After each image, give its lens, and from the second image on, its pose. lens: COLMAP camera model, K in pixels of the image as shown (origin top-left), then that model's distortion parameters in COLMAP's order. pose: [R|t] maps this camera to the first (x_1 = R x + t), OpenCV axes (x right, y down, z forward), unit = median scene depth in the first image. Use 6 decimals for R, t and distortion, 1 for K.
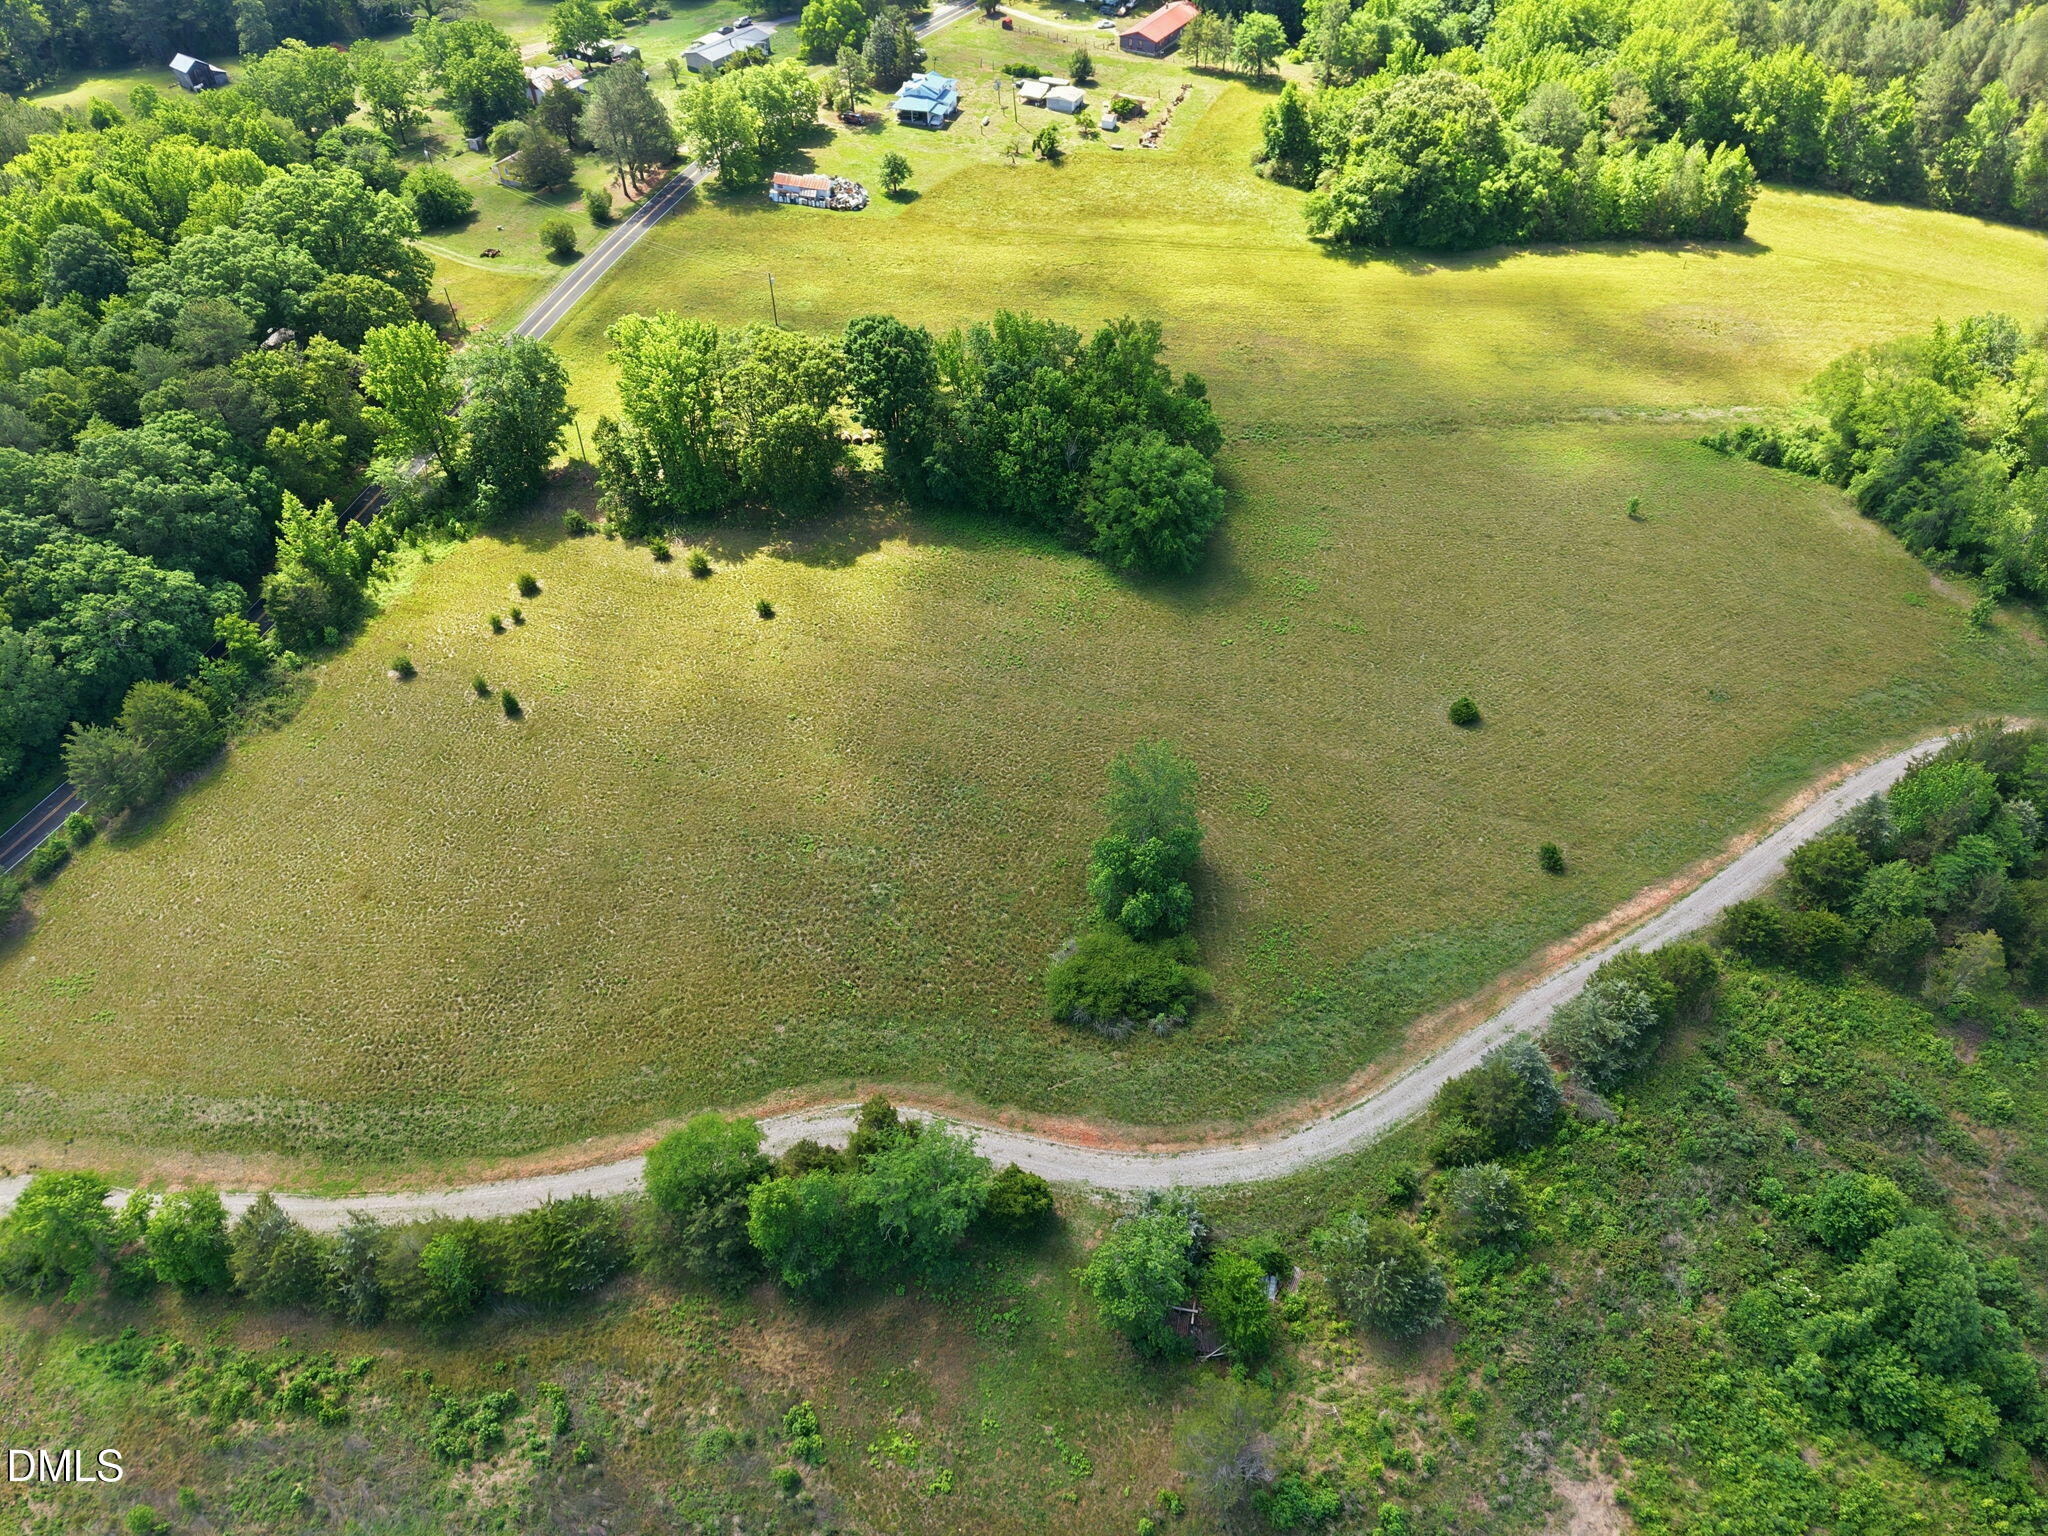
lens RADIAL K [[1357.1, 0, 1011.7], [0, 1357.1, 786.8], [0, 0, 1]] dist [0.024951, -0.020529]
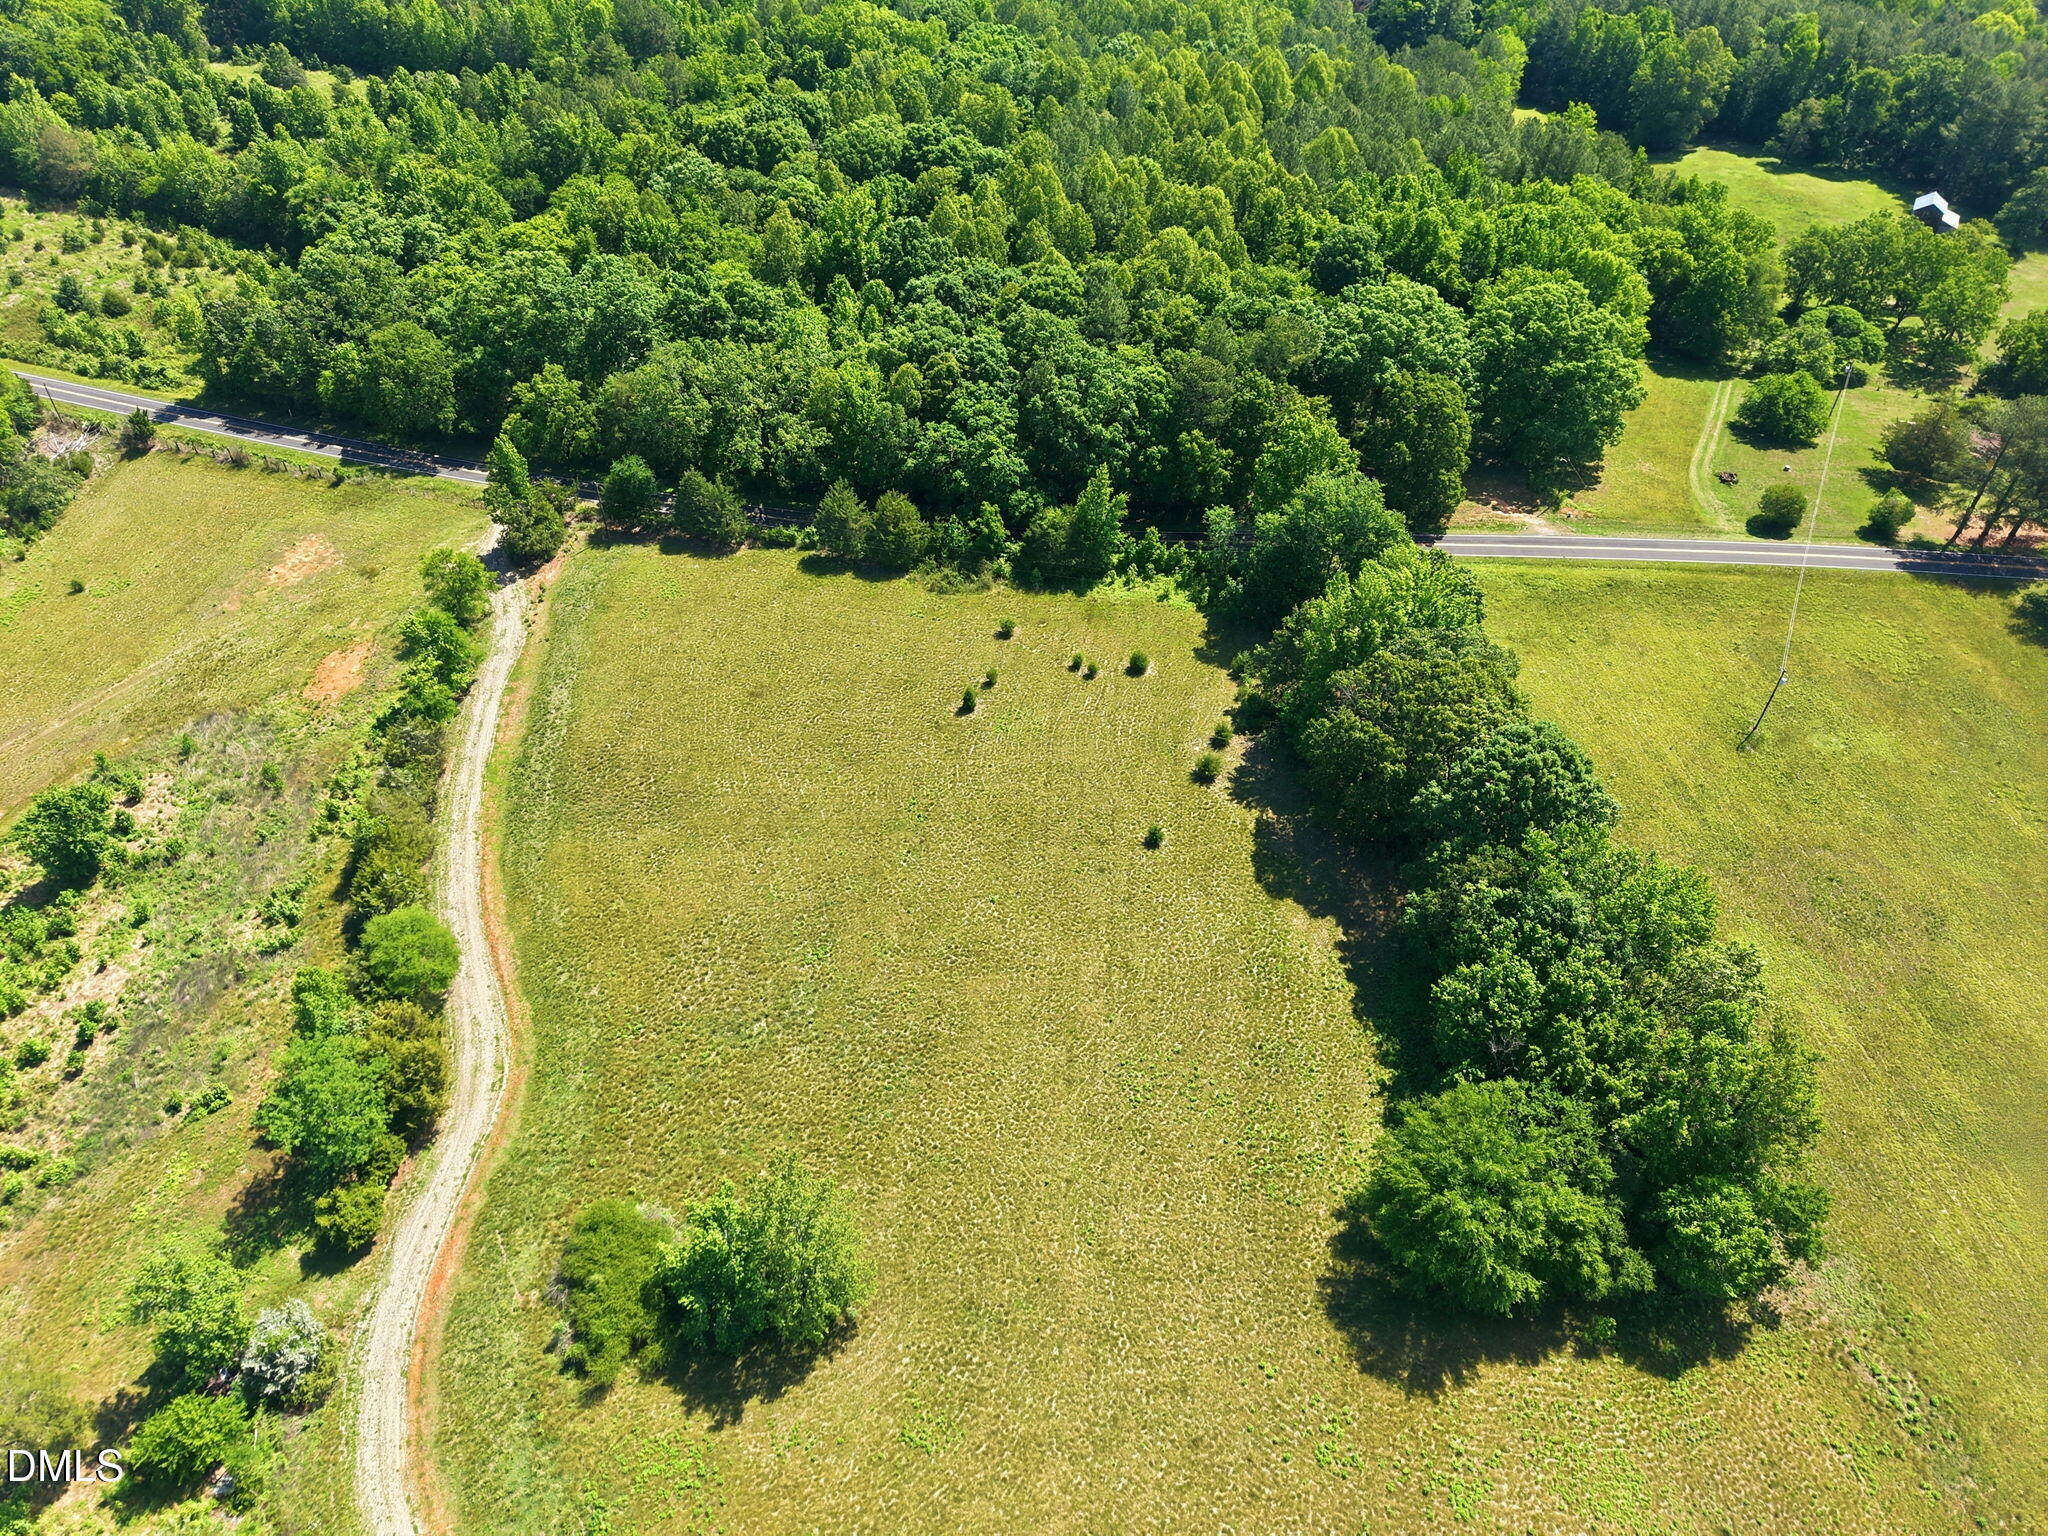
lens RADIAL K [[1357.1, 0, 1011.7], [0, 1357.1, 786.8], [0, 0, 1]] dist [0.024951, -0.020529]
pose [[0.163720, 0.682389, -0.712419, 0.292155], [-0.709055, 0.583493, 0.395950, -0.310046], [0.685883, 0.440319, 0.579382, 0.294619]]
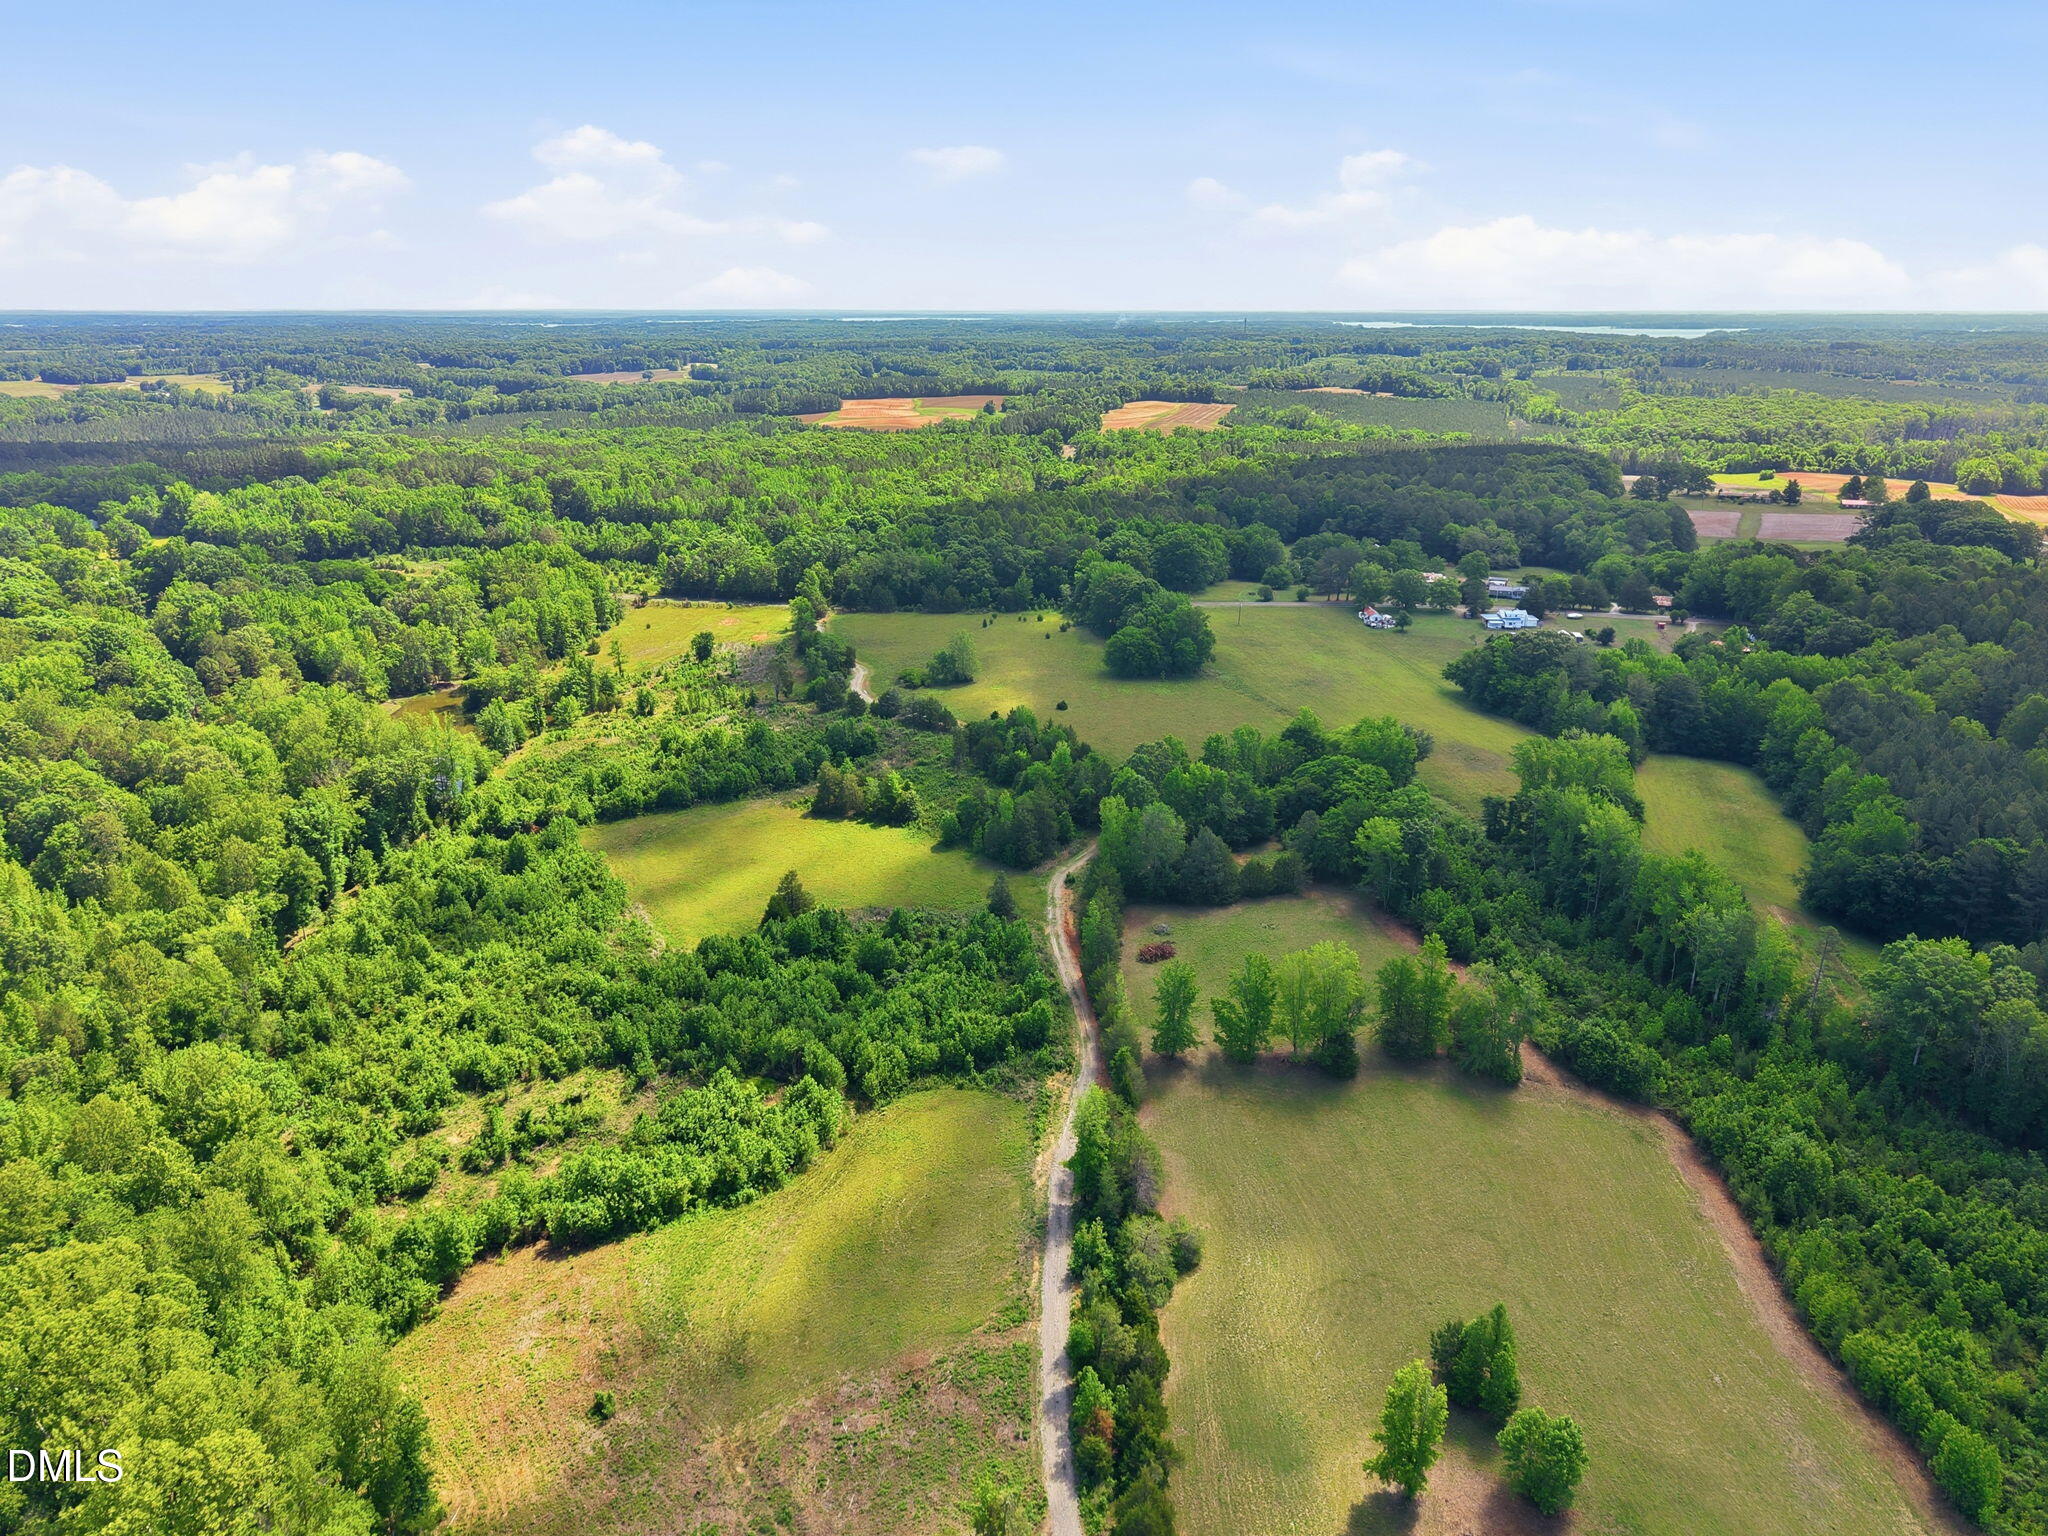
lens RADIAL K [[1390.0, 0, 1019.0], [0, 1390.0, 793.4], [0, 0, 1]] dist [0.020914, -0.030621]
pose [[0.243763, 0.334162, -0.910448, 1.842510], [-0.696249, 0.713810, 0.075576, -0.052995], [0.675142, 0.615476, 0.406661, -0.018050]]
